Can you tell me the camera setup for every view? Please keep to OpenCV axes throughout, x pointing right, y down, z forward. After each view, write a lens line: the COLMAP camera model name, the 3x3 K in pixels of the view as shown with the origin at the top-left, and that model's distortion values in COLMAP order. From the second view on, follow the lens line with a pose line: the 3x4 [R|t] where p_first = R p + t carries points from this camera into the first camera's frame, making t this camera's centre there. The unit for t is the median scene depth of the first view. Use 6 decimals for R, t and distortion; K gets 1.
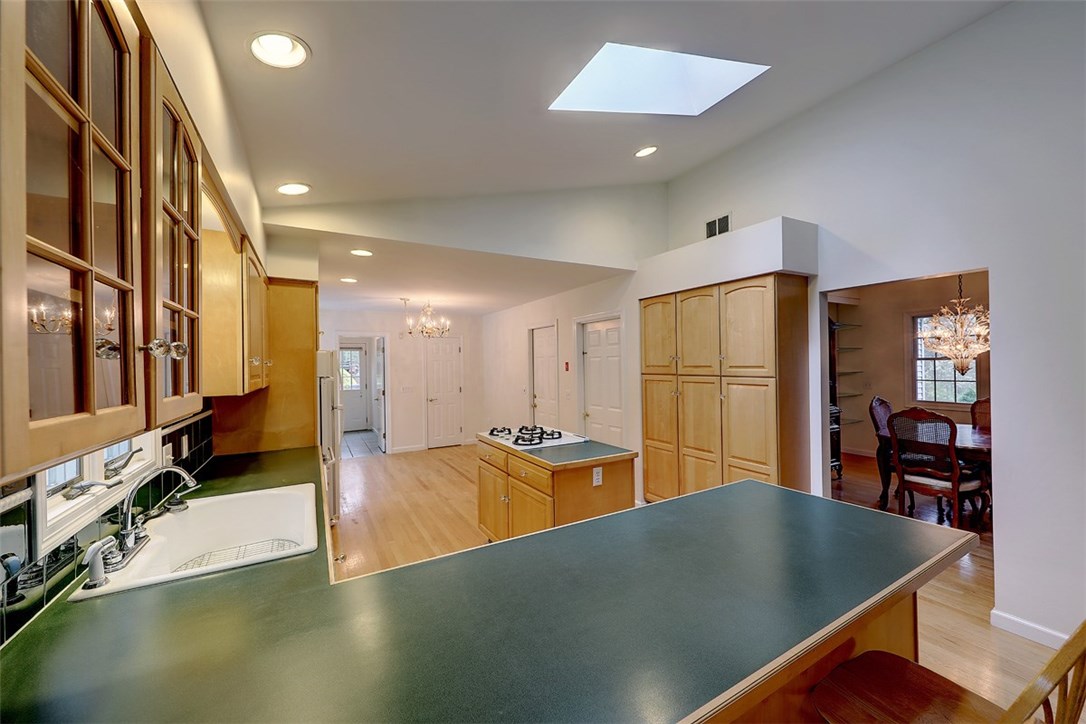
lens RADIAL K [[416.0, 0, 543.0], [0, 416.0, 362.0], [0, 0, 1]] dist [-0.002673, -0.000172]
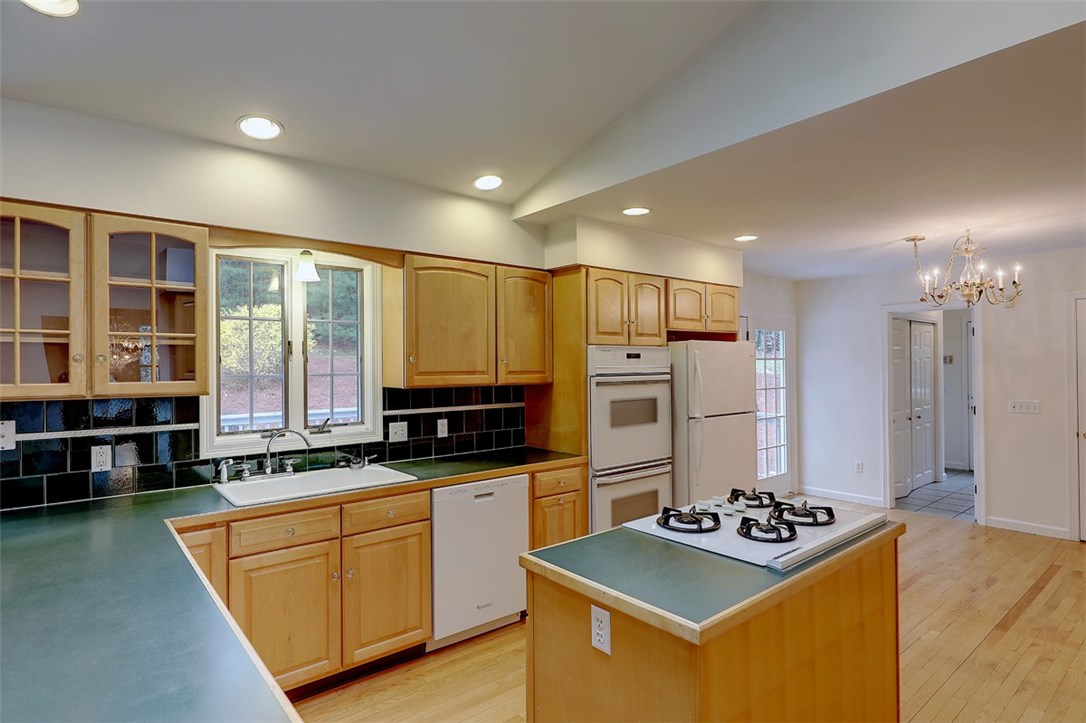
lens RADIAL K [[576.7, 0, 543.0], [0, 576.7, 361.5], [0, 0, 1]] dist [0.001476, 0.000580]
pose [[0.184186, 0.008994, -0.982850, 0.584183], [0.006381, 0.999926, 0.010346, -0.003441], [0.982871, -0.008177, 0.184115, 0.701539]]
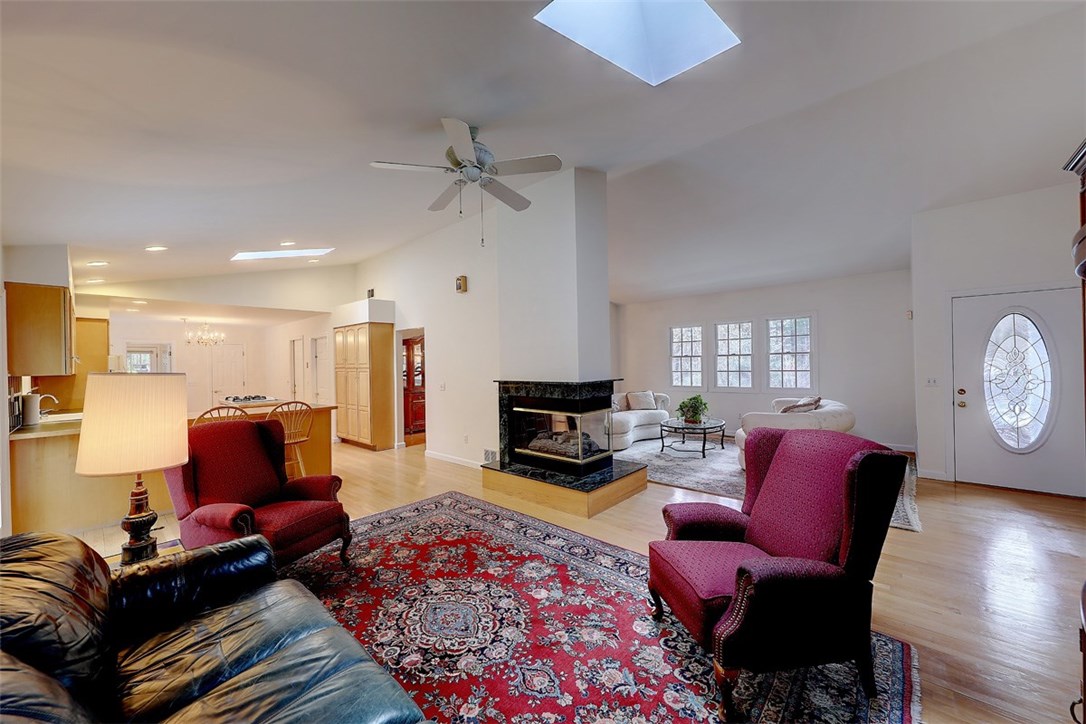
lens RADIAL K [[405.8, 0, 543.0], [0, 405.8, 362.0], [0, 0, 1]] dist [0.000095, -0.000014]
pose [[0.943178, 0.000109, 0.332289, 0.685949], [0.002570, 0.999968, -0.007622, 0.021657], [-0.332279, 0.008043, 0.943147, -1.353798]]
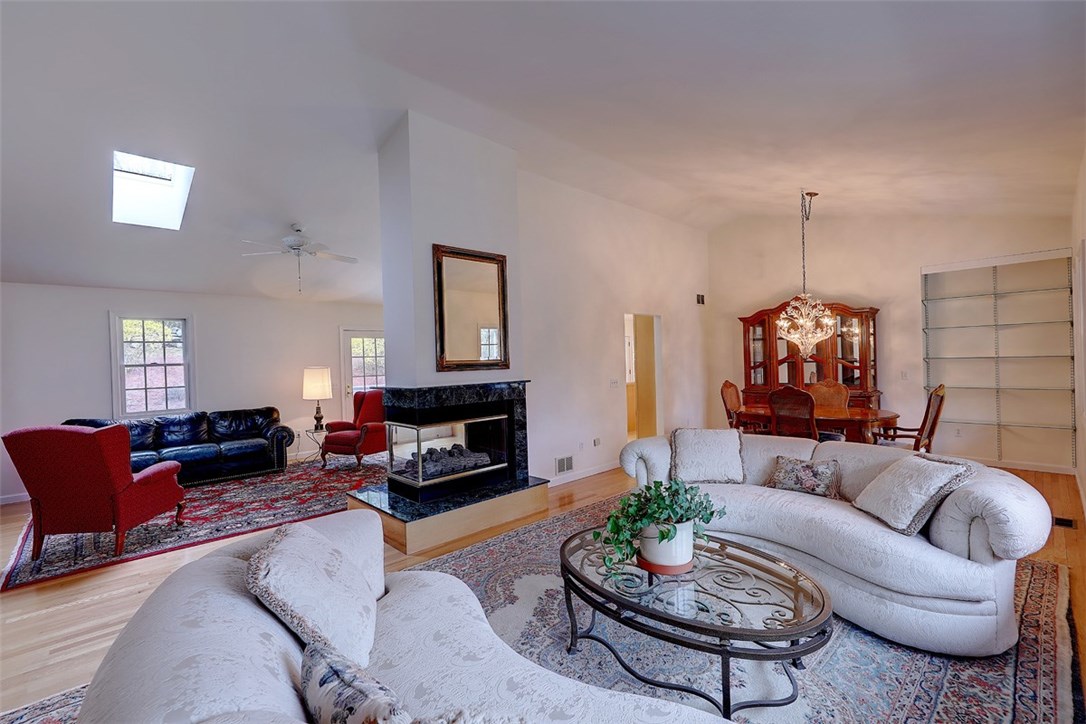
lens RADIAL K [[469.5, 0, 543.0], [0, 469.5, 362.0], [0, 0, 1]] dist [-0.000611, -0.000056]
pose [[0.245399, 0.015240, -0.969302, 2.685169], [0.023730, 0.999482, 0.021723, -0.014727], [0.969132, -0.028332, 0.244911, -0.048126]]
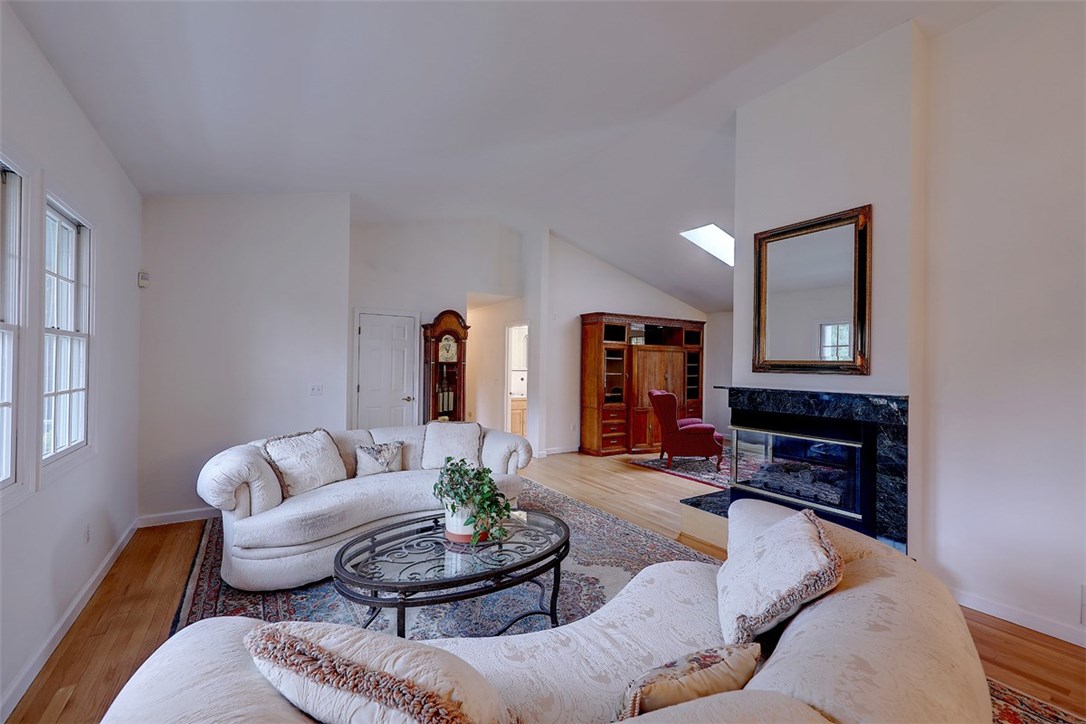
lens RADIAL K [[440.5, 0, 543.0], [0, 440.5, 362.0], [0, 0, 1]] dist [0.001281, 0.000038]
pose [[-0.998225, 0.002536, -0.059507, 1.963593], [0.002835, 0.999984, -0.004935, 0.011185], [0.059493, -0.005095, -0.998216, 1.069633]]
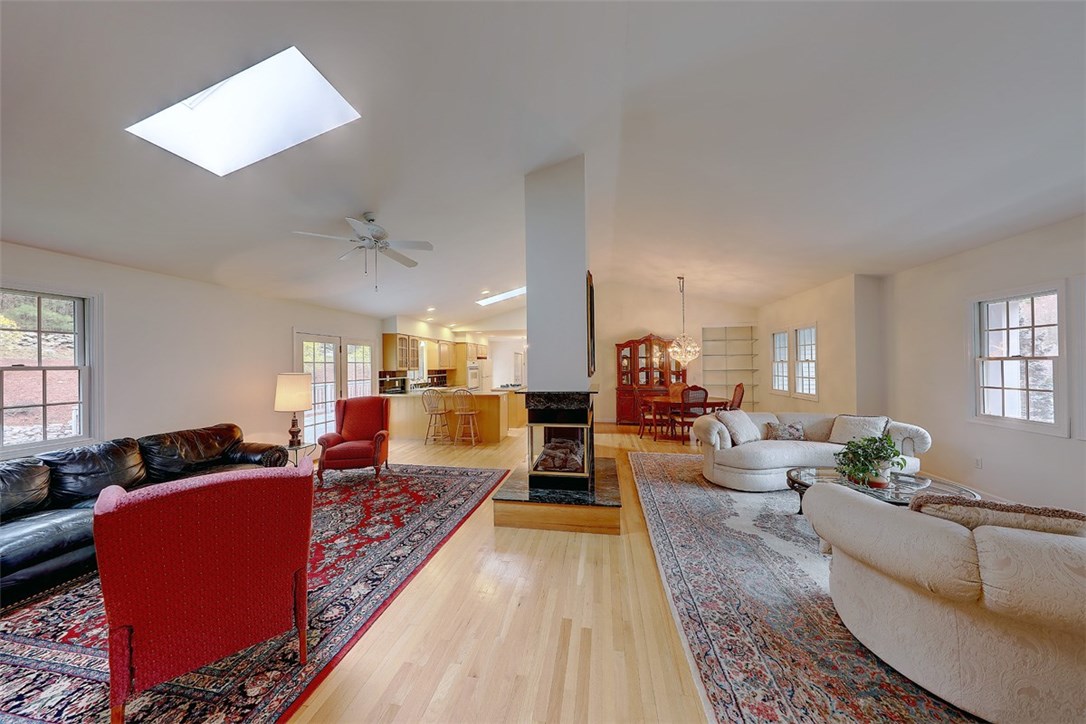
lens RADIAL K [[342.9, 0, 543.0], [0, 342.9, 362.0], [0, 0, 1]] dist [-0.000756, -0.000161]
pose [[0.776165, 0.004254, -0.630515, 1.954252], [-0.002787, 0.999991, 0.003316, -0.020606], [0.630524, -0.000817, 0.776170, -0.977826]]
